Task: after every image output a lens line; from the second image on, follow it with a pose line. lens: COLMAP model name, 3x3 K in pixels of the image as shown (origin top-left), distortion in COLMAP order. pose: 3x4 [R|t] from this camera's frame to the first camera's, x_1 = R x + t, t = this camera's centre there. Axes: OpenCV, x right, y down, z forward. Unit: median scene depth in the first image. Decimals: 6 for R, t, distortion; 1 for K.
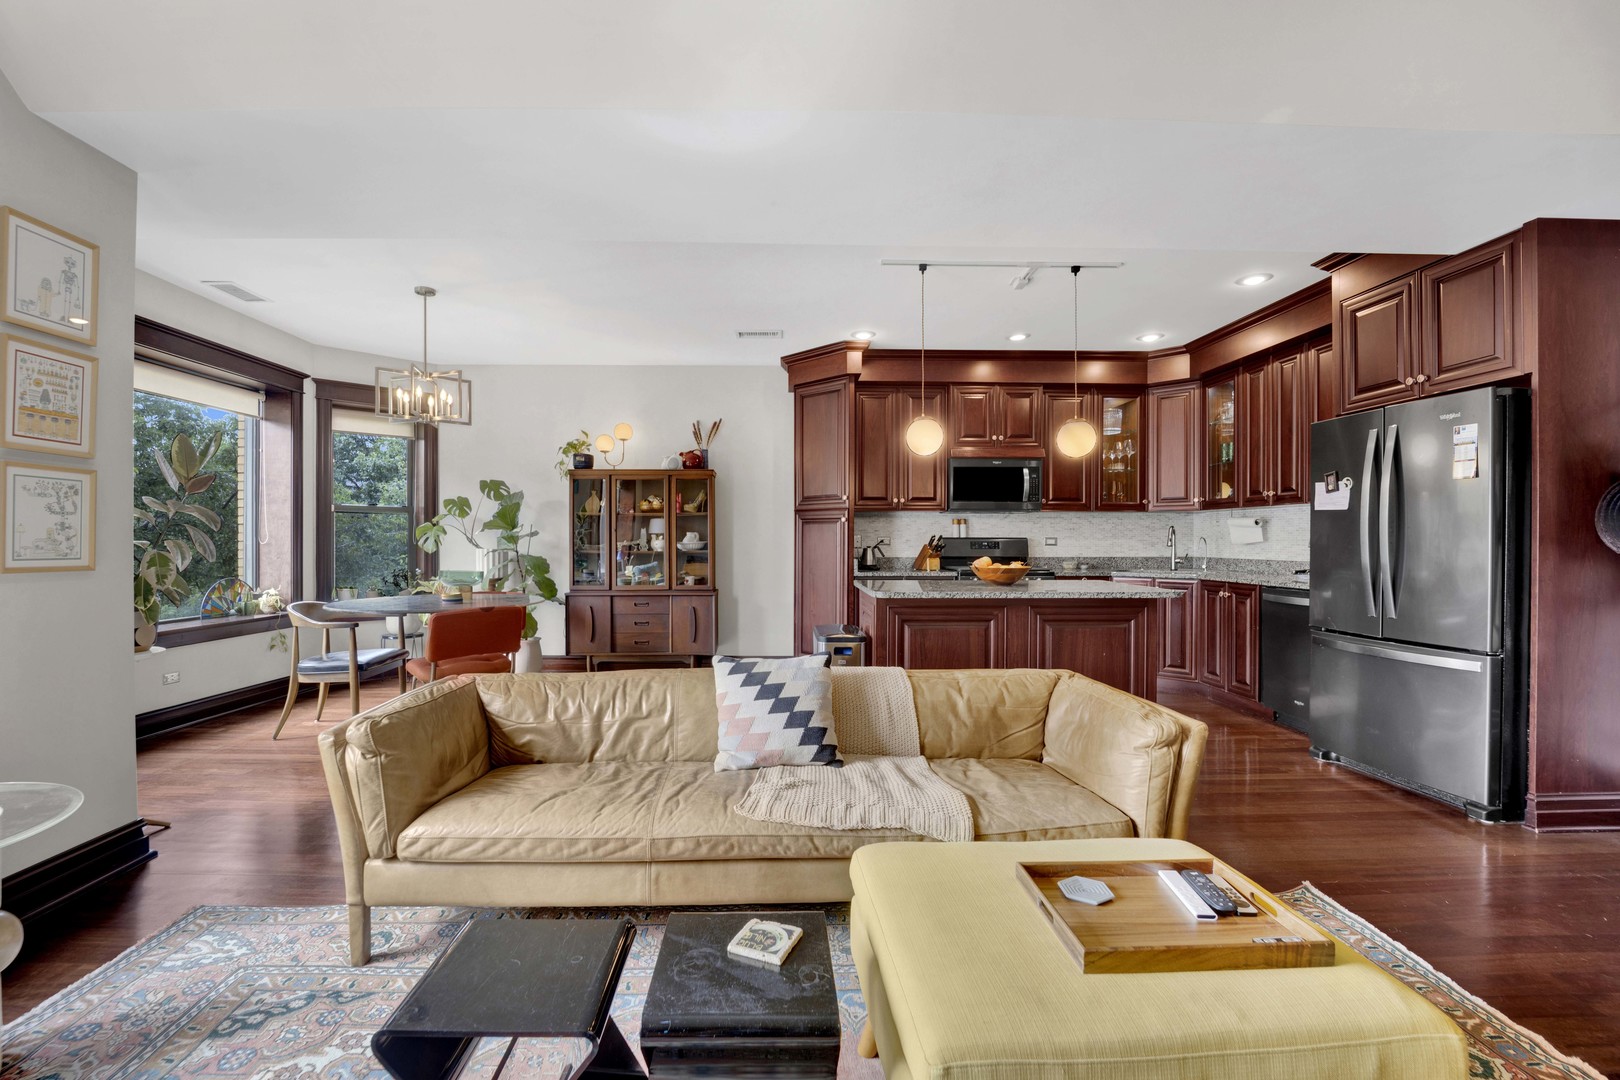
lens RADIAL K [[687.2, 0, 782.1], [0, 687.2, 547.8], [0, 0, 1]] dist [-0.018138, -0.000735]
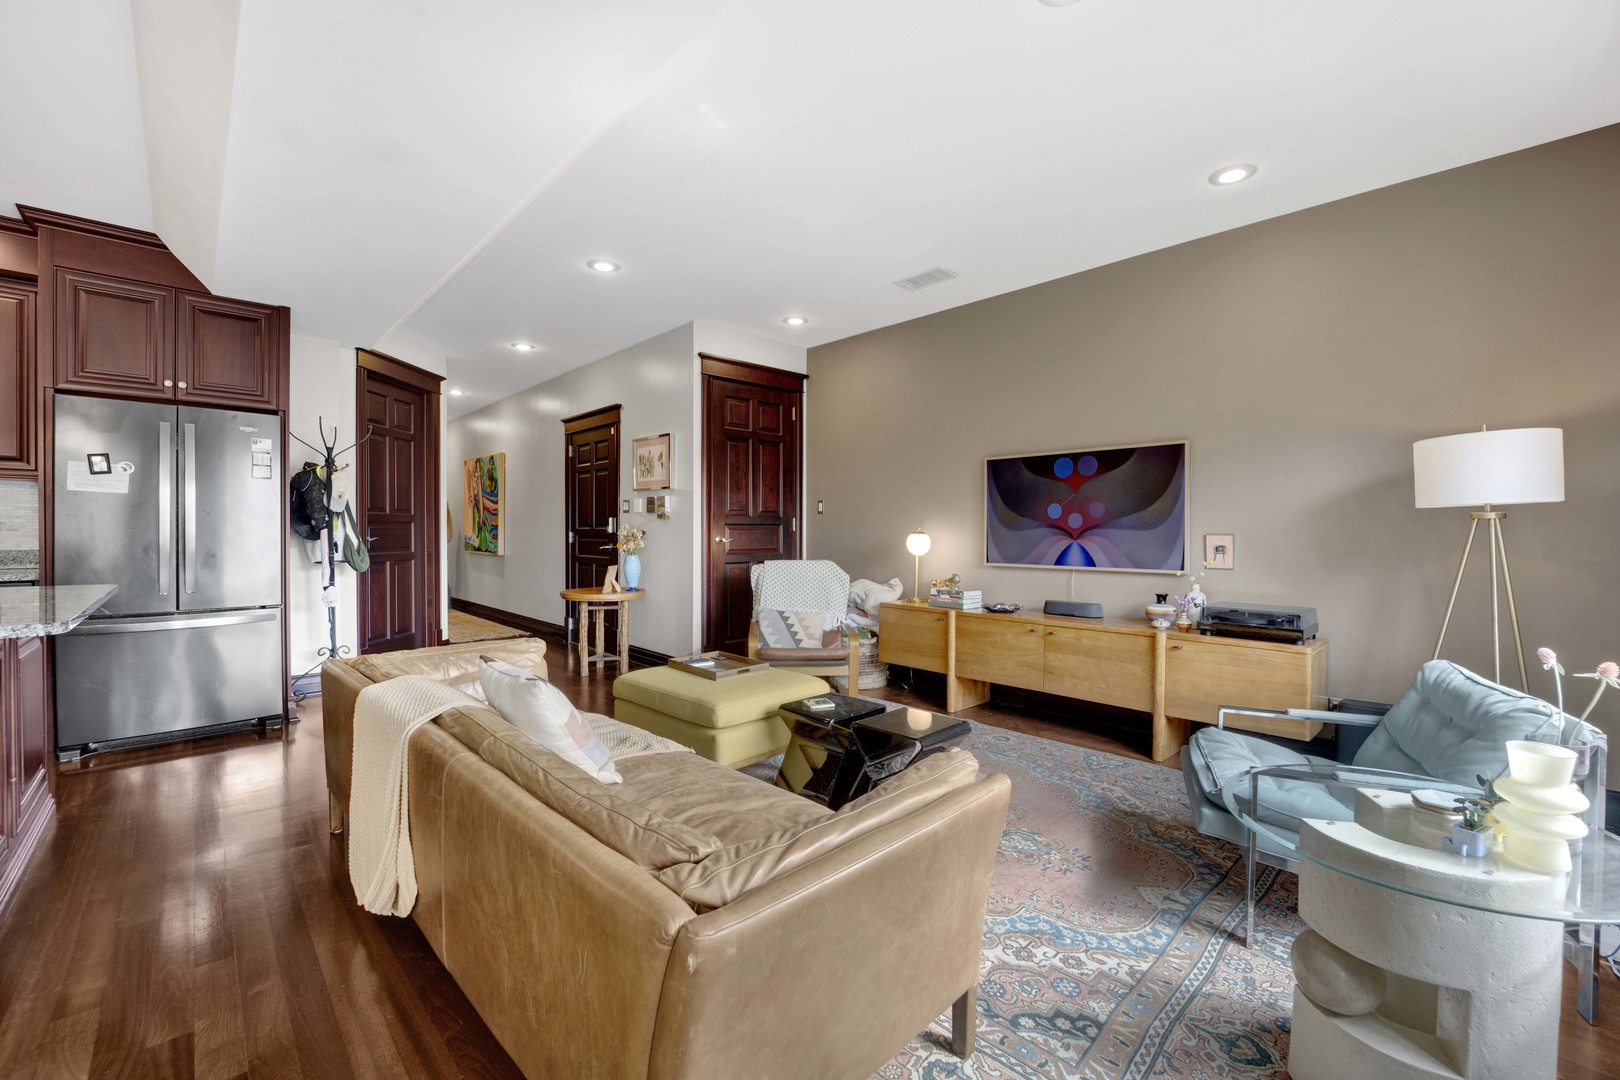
lens RADIAL K [[665.9, 0, 811.0], [0, 665.9, 540.5], [0, 0, 1]] dist [-0.023153, -0.000236]
pose [[-0.675302, -0.015071, 0.737387, -0.365974], [0.000768, 0.999776, 0.021137, -0.003654], [-0.737540, 0.014840, -0.675140, 0.567146]]
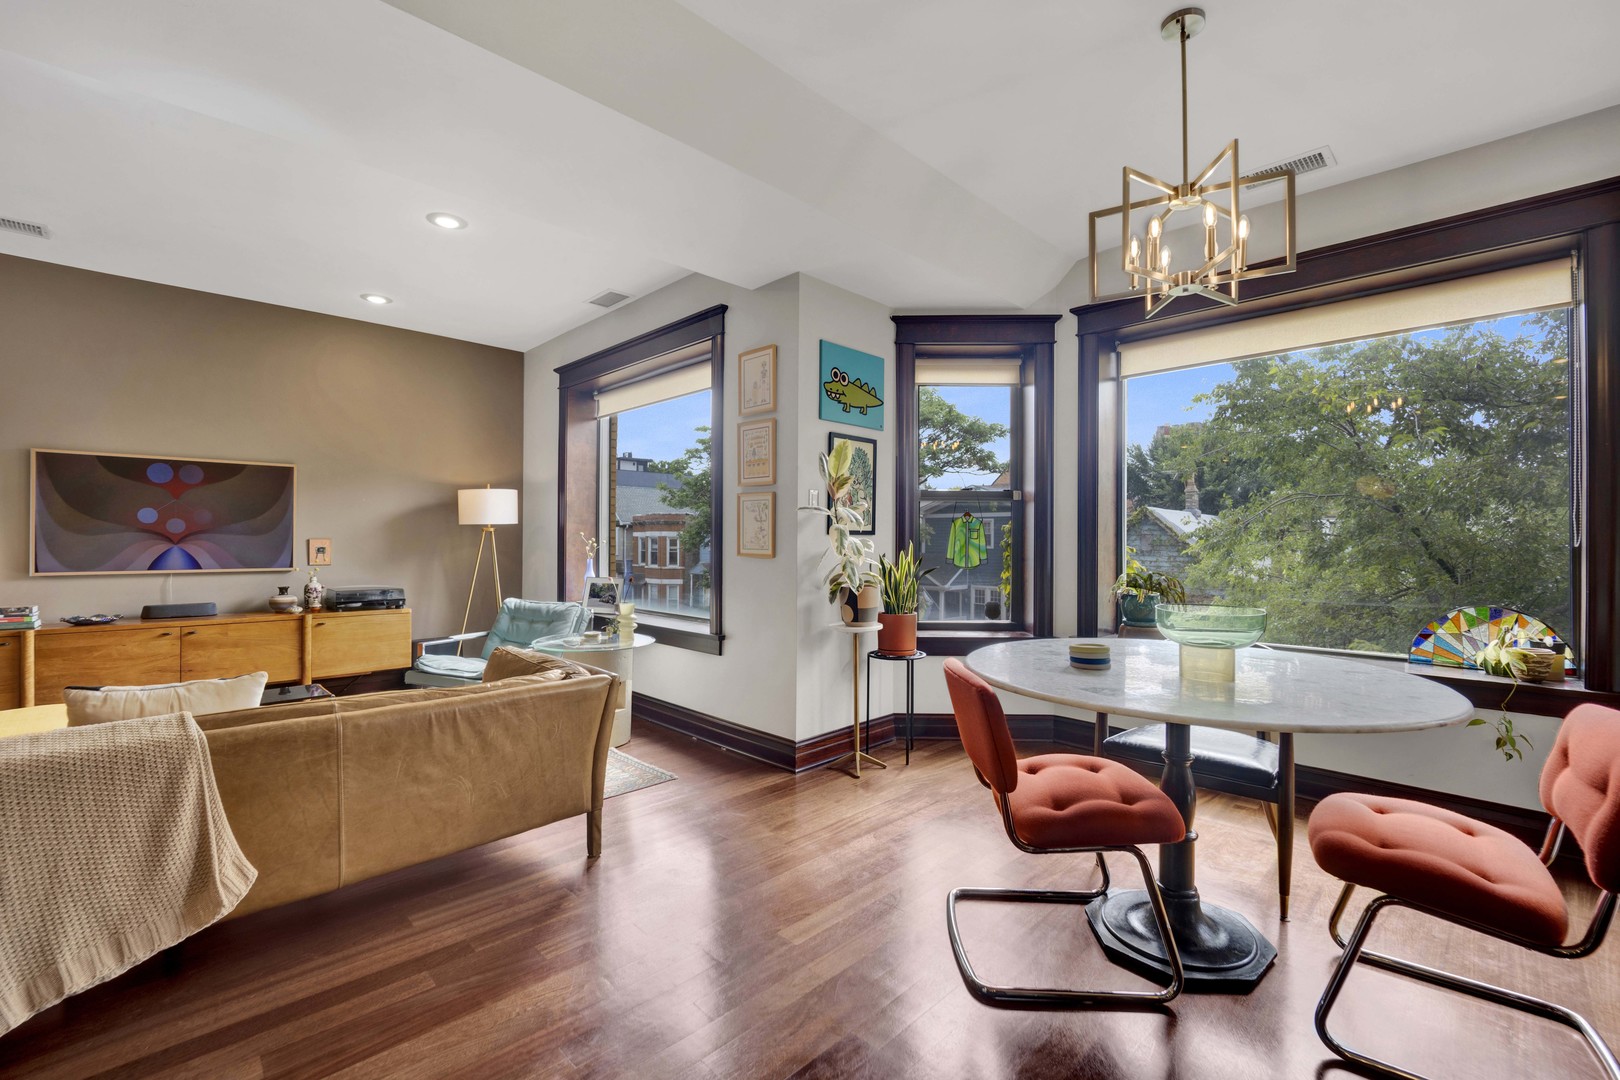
lens RADIAL K [[687.2, 0, 799.4], [0, 687.2, 538.8], [0, 0, 1]] dist [-0.018138, -0.000735]
pose [[-0.725659, -0.006466, -0.688025, 0.001389], [-0.012055, 0.999922, 0.003317, -0.006203], [0.687949, 0.010701, -0.725680, 0.917731]]
